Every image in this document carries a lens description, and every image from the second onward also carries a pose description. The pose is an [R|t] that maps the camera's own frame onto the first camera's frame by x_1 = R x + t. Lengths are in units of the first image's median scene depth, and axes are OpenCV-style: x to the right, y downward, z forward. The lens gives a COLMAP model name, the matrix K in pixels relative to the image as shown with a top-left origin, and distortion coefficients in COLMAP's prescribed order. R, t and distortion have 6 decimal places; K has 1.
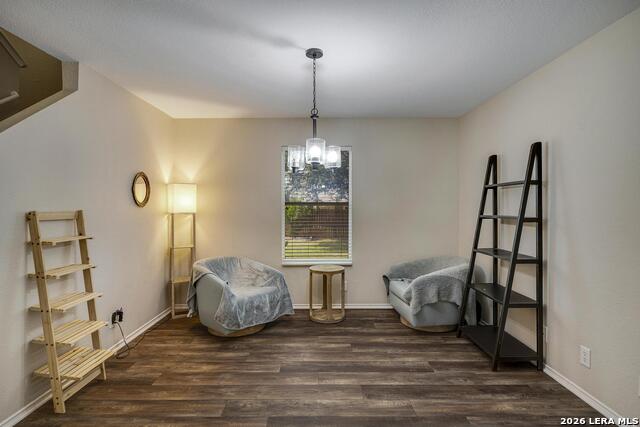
lens RADIAL K [[318.7, 0, 319.1], [0, 318.7, 218.8], [0, 0, 1]] dist [-0.001774, -0.000598]
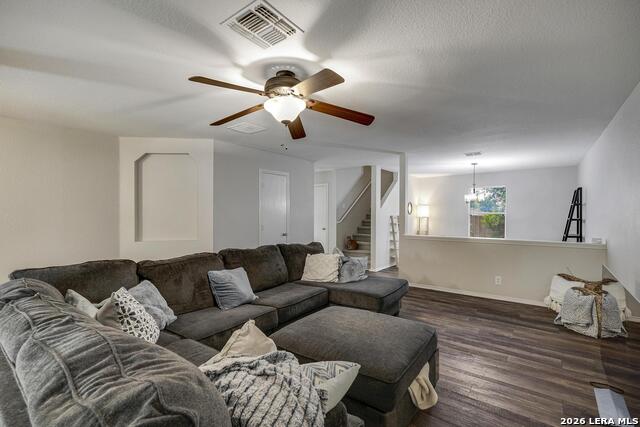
lens RADIAL K [[318.7, 0, 319.1], [0, 318.7, 218.8], [0, 0, 1]] dist [-0.001774, -0.000598]
pose [[0.814046, 0.006282, -0.580766, 0.383190], [-0.022621, 0.999526, -0.020895, 0.069640], [0.580359, 0.030147, 0.813802, -1.590458]]
